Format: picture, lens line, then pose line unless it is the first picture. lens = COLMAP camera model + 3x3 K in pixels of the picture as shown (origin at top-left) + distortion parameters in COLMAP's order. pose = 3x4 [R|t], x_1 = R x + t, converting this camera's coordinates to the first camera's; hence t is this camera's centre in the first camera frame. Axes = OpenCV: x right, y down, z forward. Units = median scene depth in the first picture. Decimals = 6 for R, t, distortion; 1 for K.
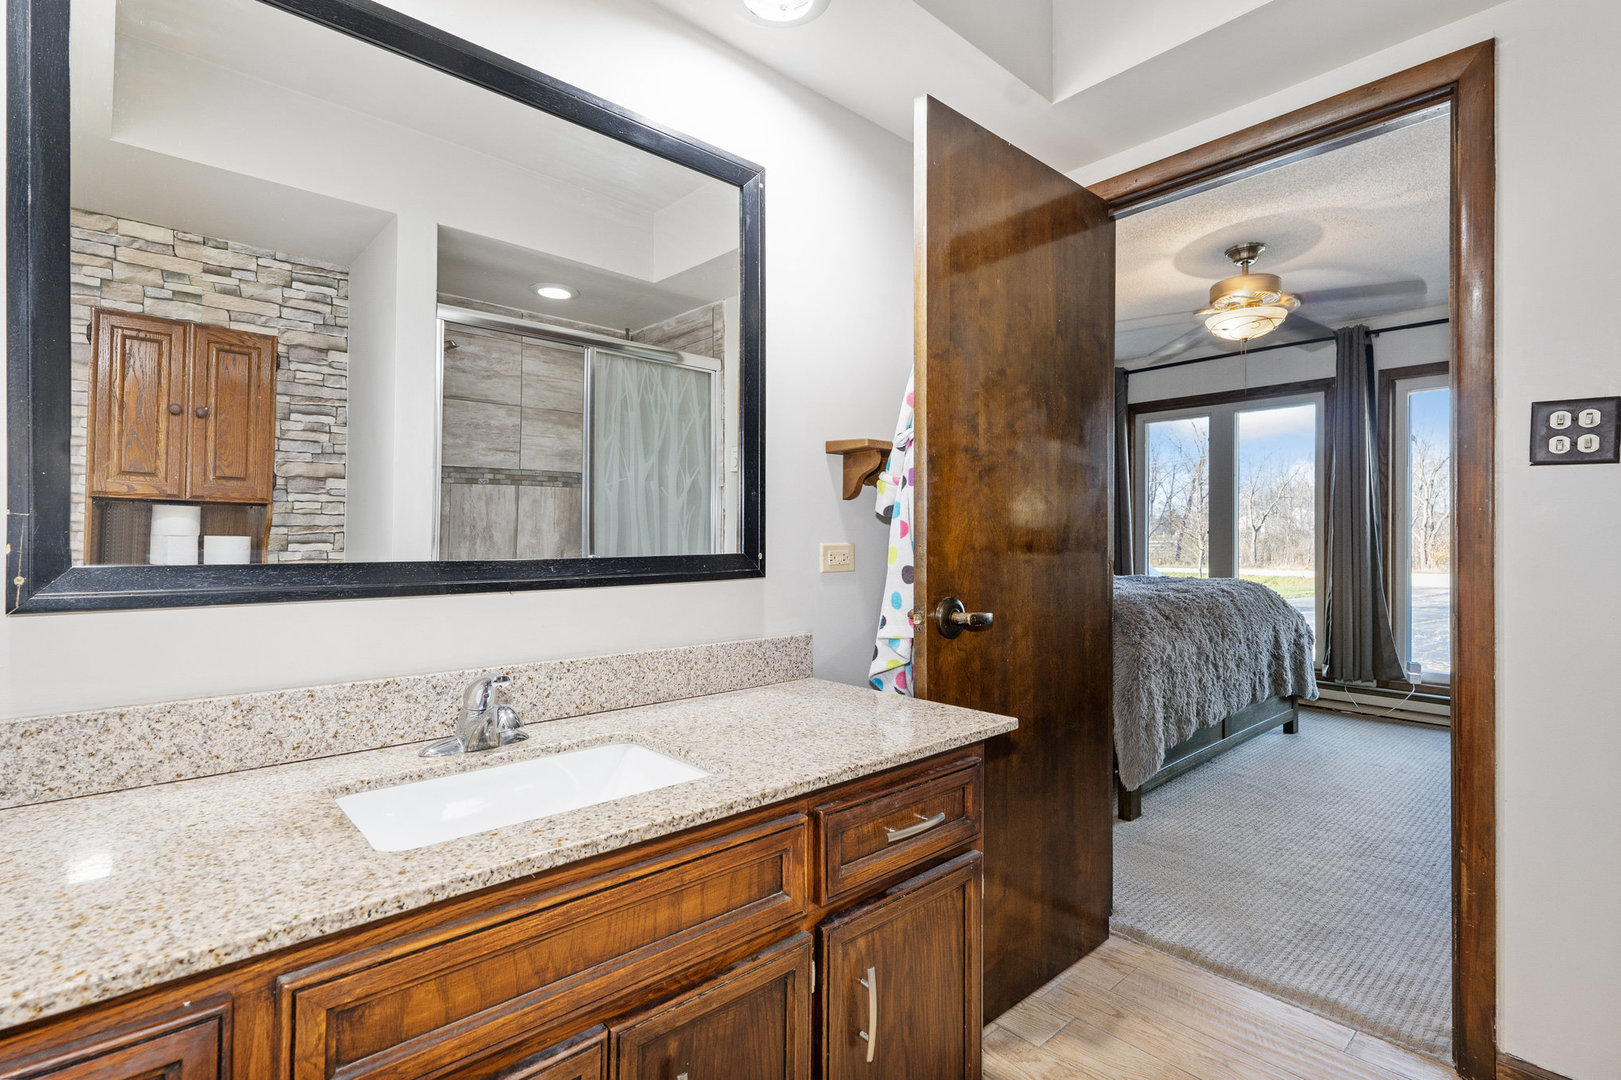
lens RADIAL K [[748.1, 0, 803.9], [0, 748.1, 538.4], [0, 0, 1]] dist [0.002114, 0.000080]
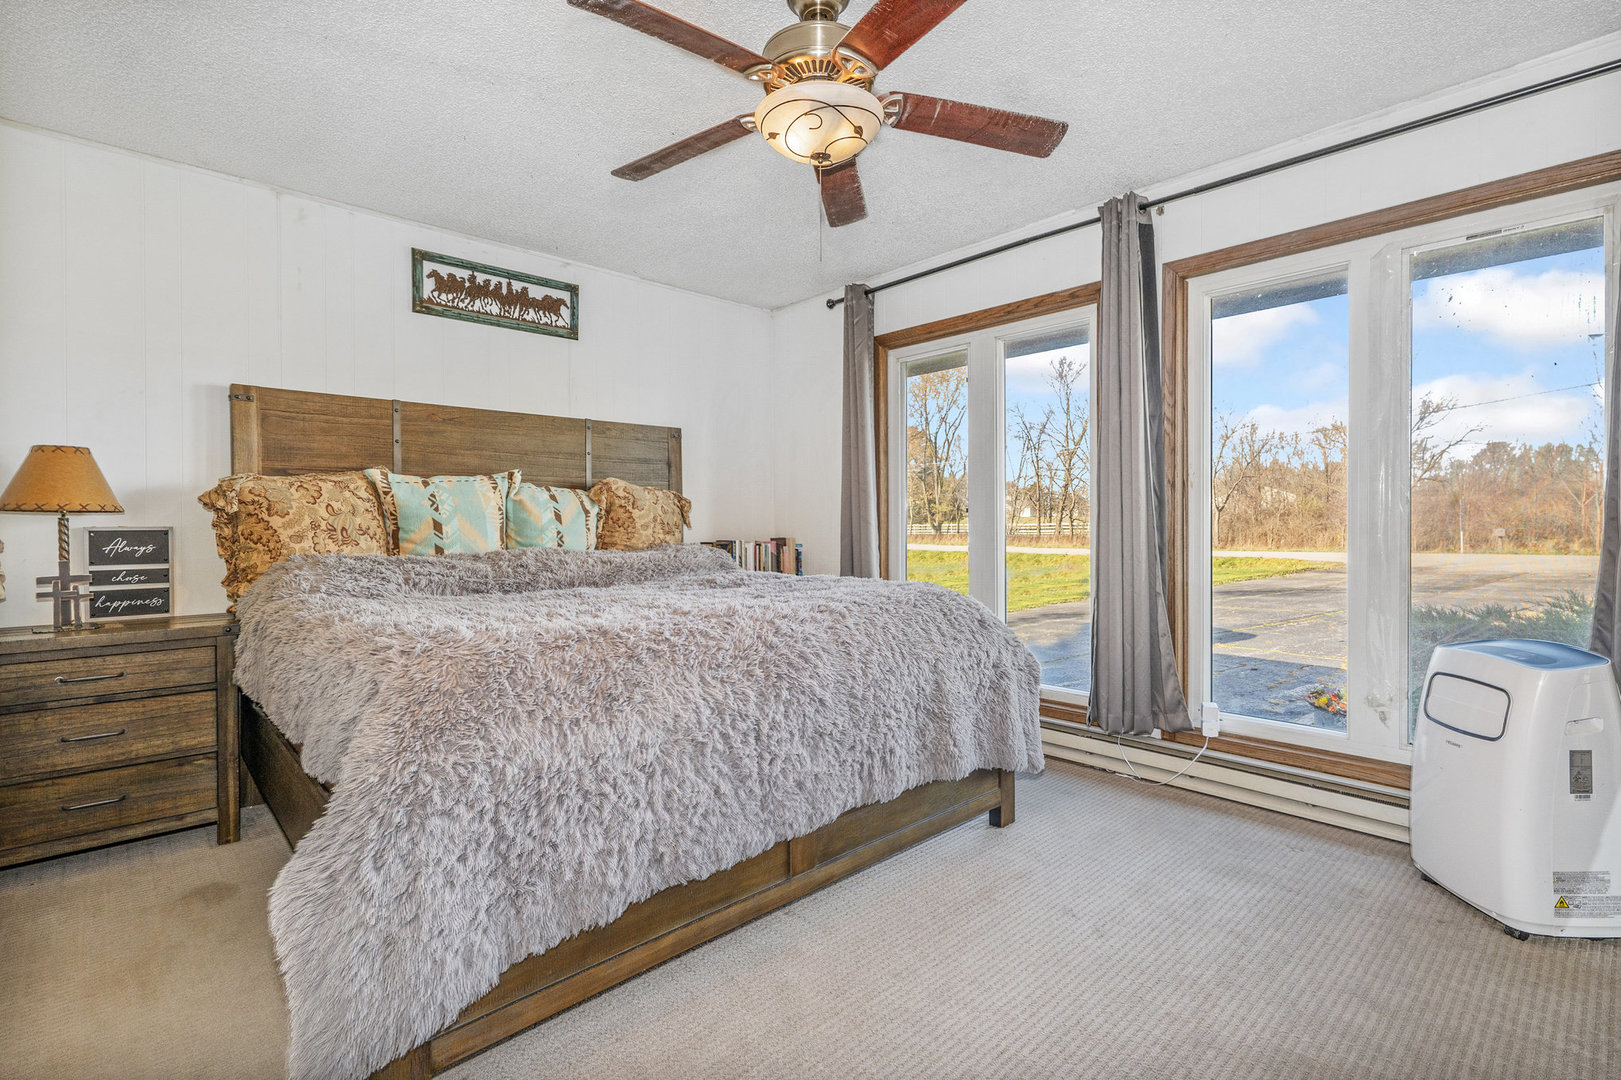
lens RADIAL K [[748.1, 0, 816.8], [0, 748.1, 531.4], [0, 0, 1]] dist [0.002114, 0.000080]
pose [[0.999467, -0.011090, 0.030705, 0.440344], [0.010756, 0.999881, 0.011033, 0.002790], [-0.030824, -0.010697, 0.999468, 0.345161]]
